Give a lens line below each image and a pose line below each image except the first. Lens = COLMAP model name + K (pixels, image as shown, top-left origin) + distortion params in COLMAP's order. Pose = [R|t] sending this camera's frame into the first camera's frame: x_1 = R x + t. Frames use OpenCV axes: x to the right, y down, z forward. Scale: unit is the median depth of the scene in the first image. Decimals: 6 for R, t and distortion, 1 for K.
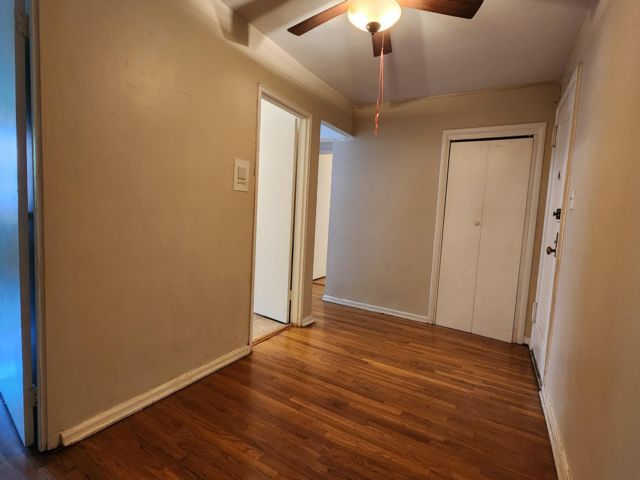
lens RADIAL K [[311.0, 0, 319.1], [0, 311.0, 238.5], [0, 0, 1]] dist [0.004232, -0.001549]
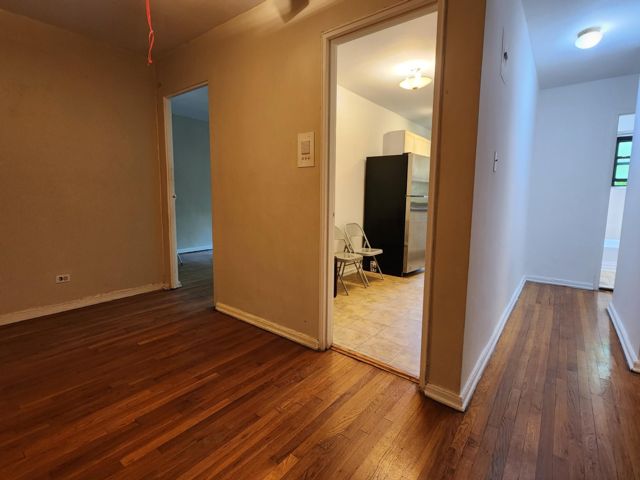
lens RADIAL K [[311.0, 0, 317.7], [0, 311.0, 238.1], [0, 0, 1]] dist [0.004232, -0.001549]
pose [[-0.135082, 0.067117, -0.988559, 0.741080], [-0.105683, 0.991036, 0.081726, -0.022015], [0.985182, 0.115513, -0.126778, 1.274489]]
